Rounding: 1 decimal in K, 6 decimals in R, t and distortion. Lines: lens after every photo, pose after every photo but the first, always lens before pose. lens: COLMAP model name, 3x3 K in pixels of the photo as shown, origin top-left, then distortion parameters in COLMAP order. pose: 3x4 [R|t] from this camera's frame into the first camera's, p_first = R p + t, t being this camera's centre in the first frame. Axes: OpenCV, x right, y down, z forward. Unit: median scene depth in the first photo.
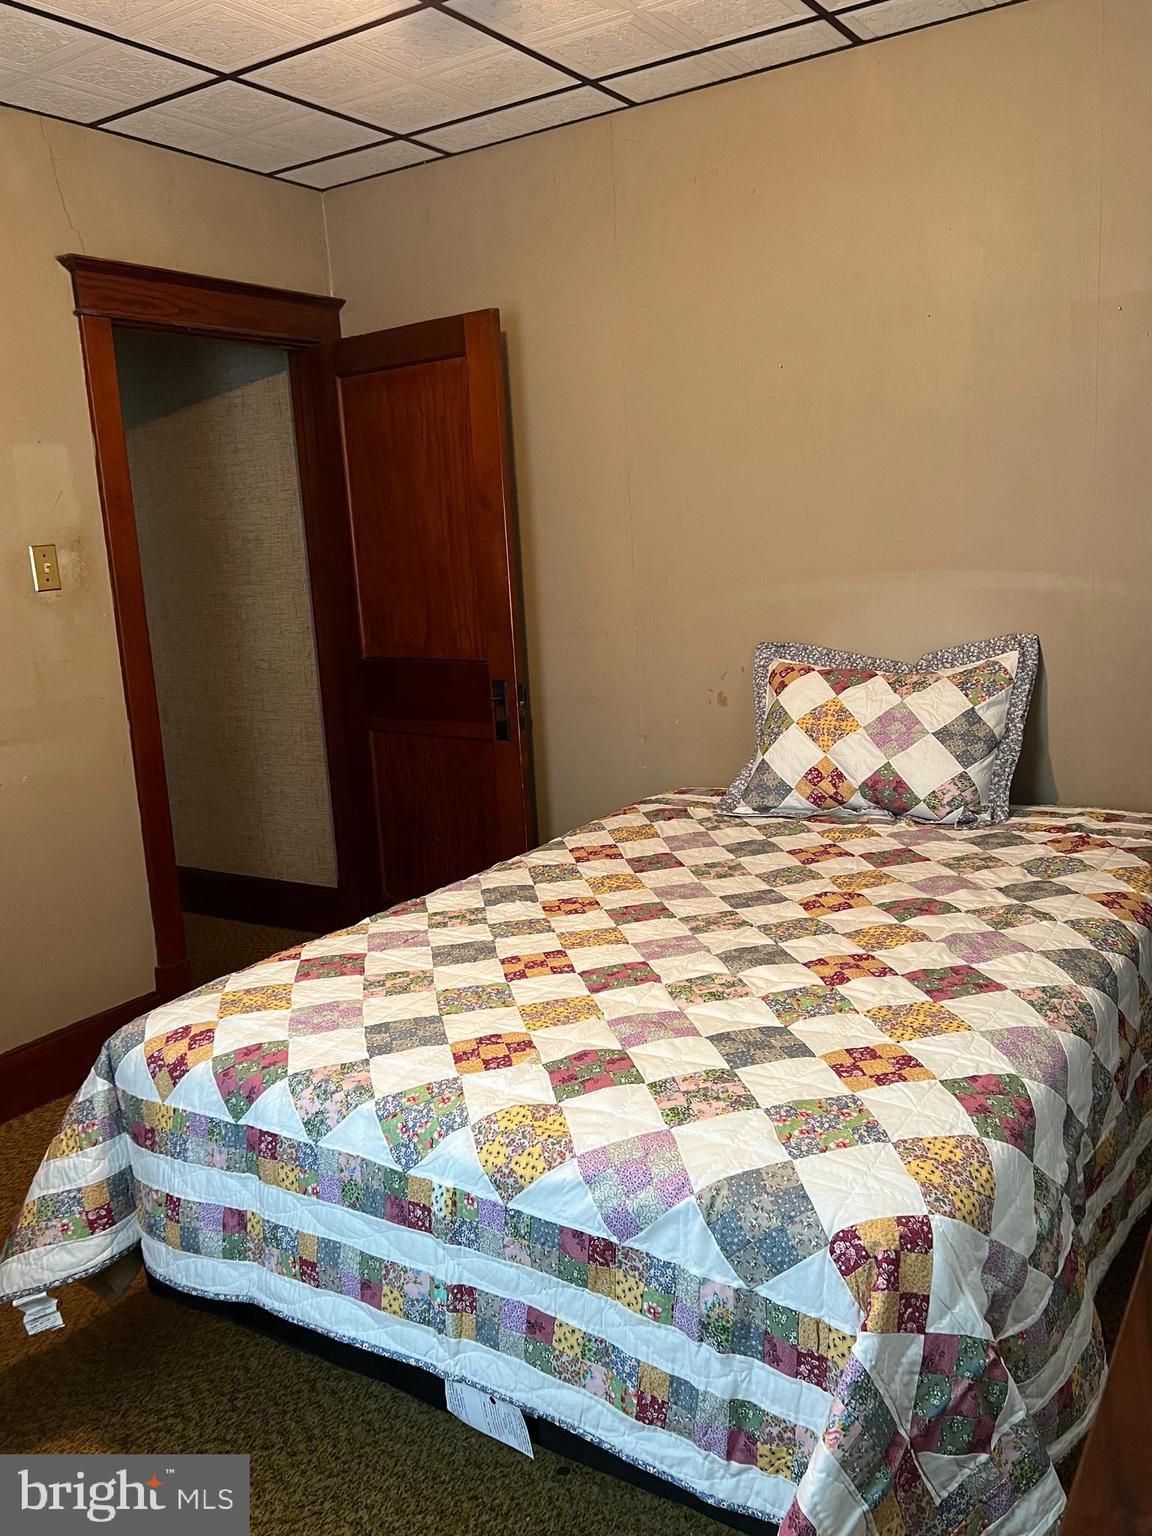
lens RADIAL K [[1233.5, 0, 568.7], [0, 1233.5, 773.8], [0, 0, 1]] dist [0.001705, -0.006426]
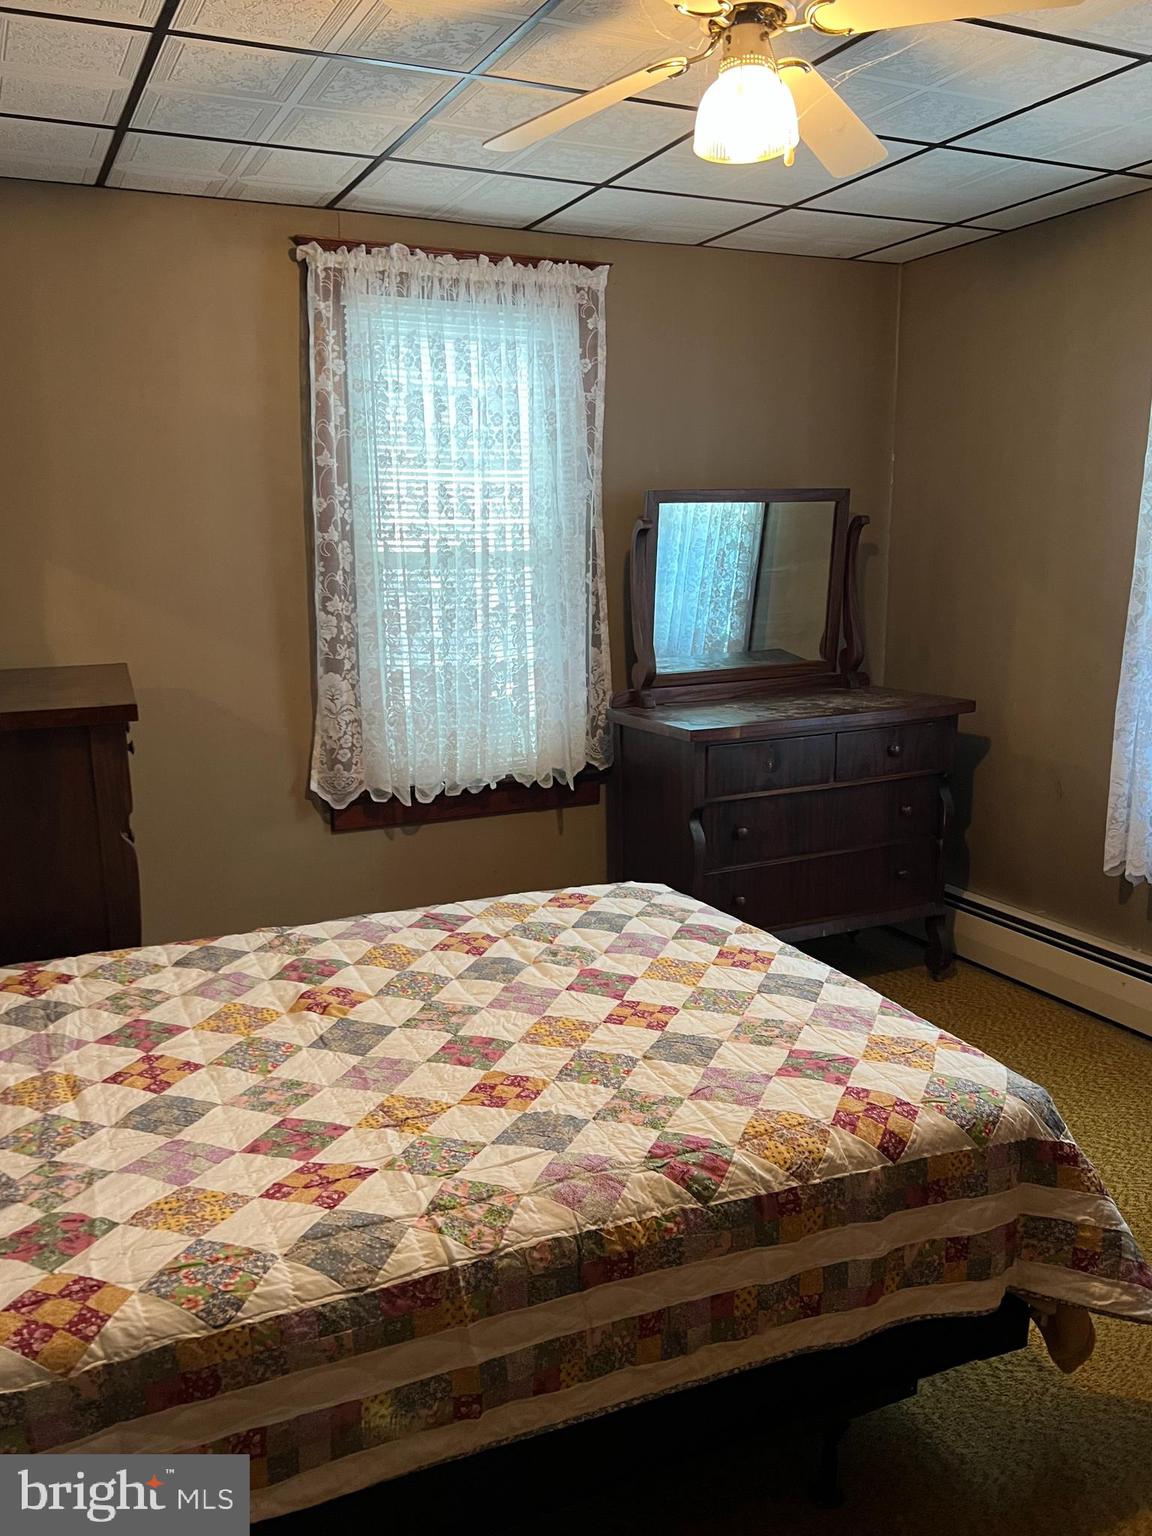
lens RADIAL K [[1233.5, 0, 568.7], [0, 1233.5, 773.8], [0, 0, 1]] dist [0.001705, -0.006426]
pose [[-0.853808, -0.026756, 0.519900, -0.478496], [0.165457, 0.932948, 0.319736, -0.362216], [-0.493594, 0.359015, -0.792132, 1.637741]]
